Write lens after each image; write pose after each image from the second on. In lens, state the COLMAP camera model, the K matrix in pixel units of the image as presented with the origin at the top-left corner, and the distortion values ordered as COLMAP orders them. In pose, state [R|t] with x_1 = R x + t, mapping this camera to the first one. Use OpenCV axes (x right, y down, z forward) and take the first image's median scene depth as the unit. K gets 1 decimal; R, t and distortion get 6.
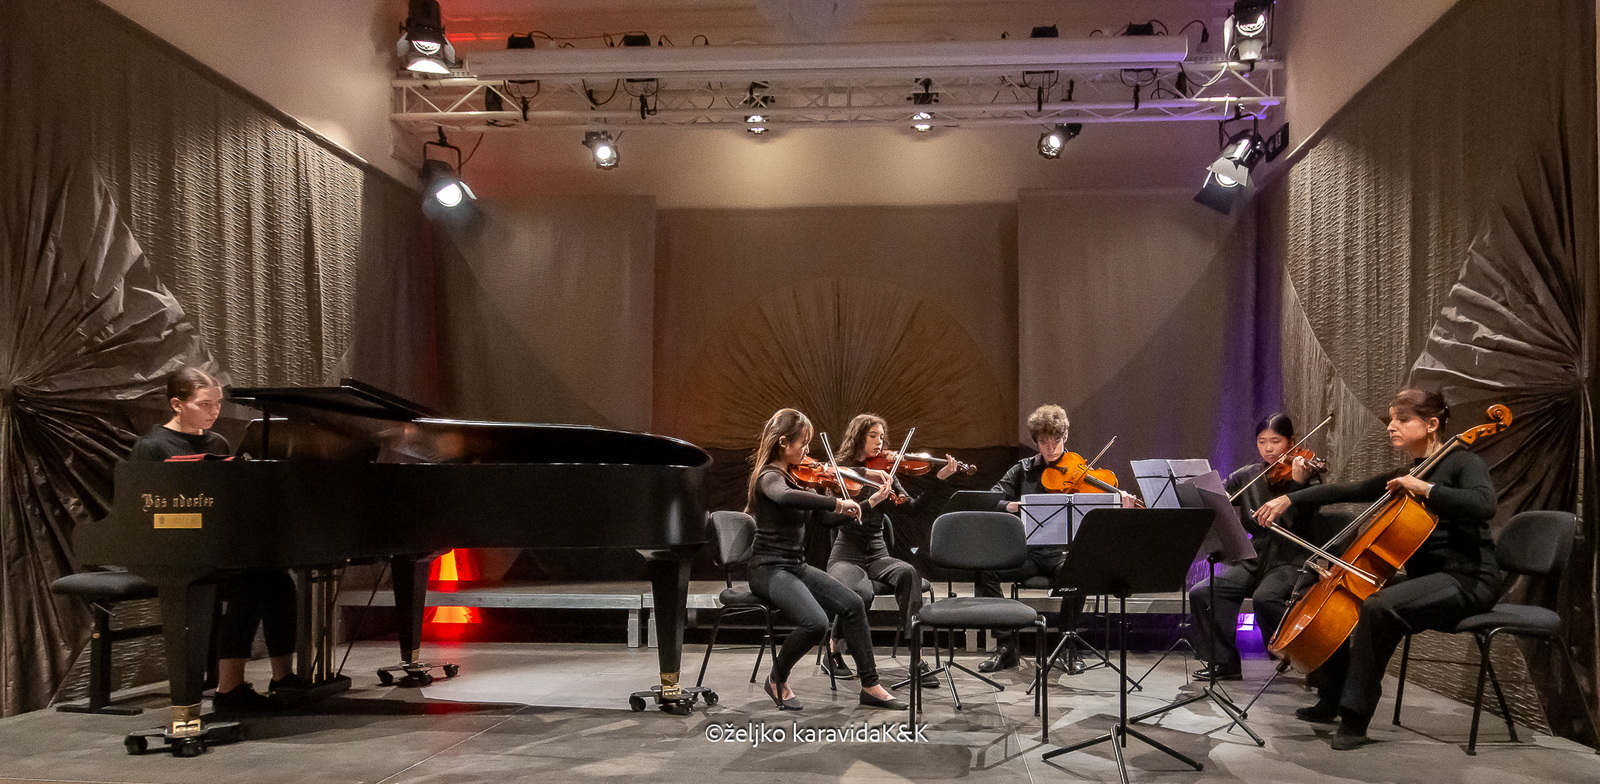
lens RADIAL K [[941.3, 0, 852.3], [0, 941.3, 494.7], [0, 0, 1]] dist [-0.004575, -0.003242]
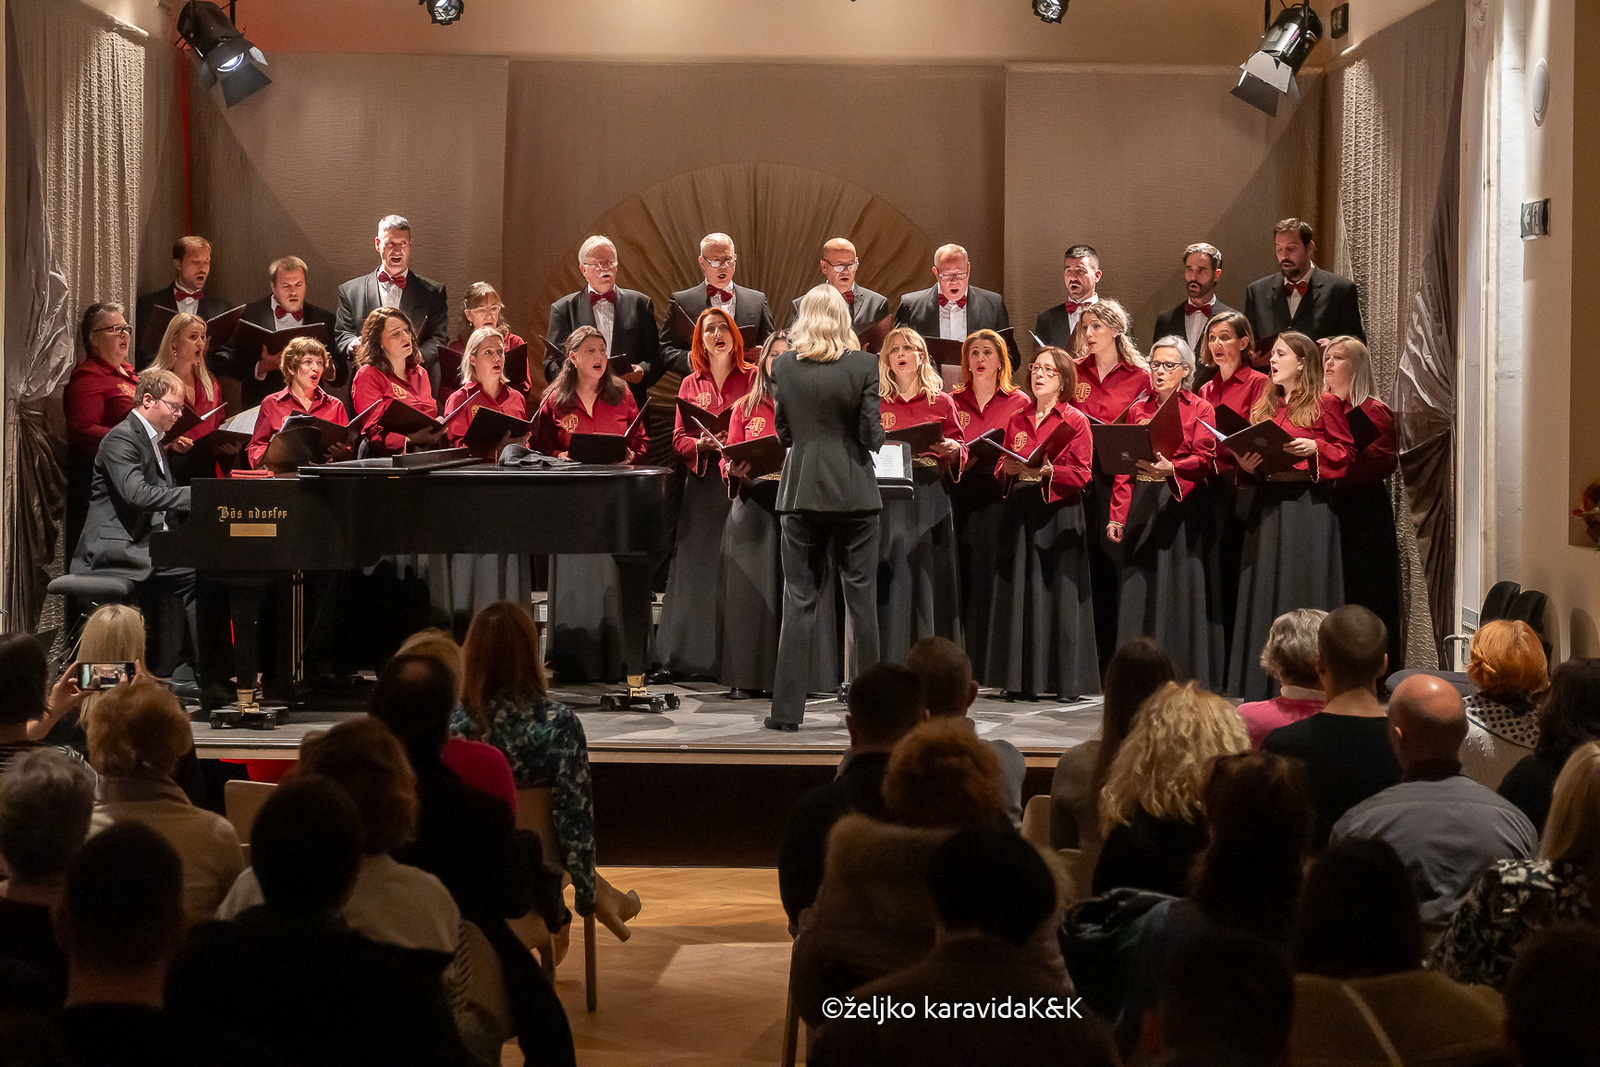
lens RADIAL K [[3119.2, 0, 807.5], [0, 3119.2, 419.6], [0, 0, 1]] dist [0.042621, 0.038080]
pose [[0.997739, 0.009368, 0.066559, -0.152156], [-0.011324, 0.999513, 0.029072, -0.123880], [-0.066254, -0.029760, 0.997359, -1.573709]]
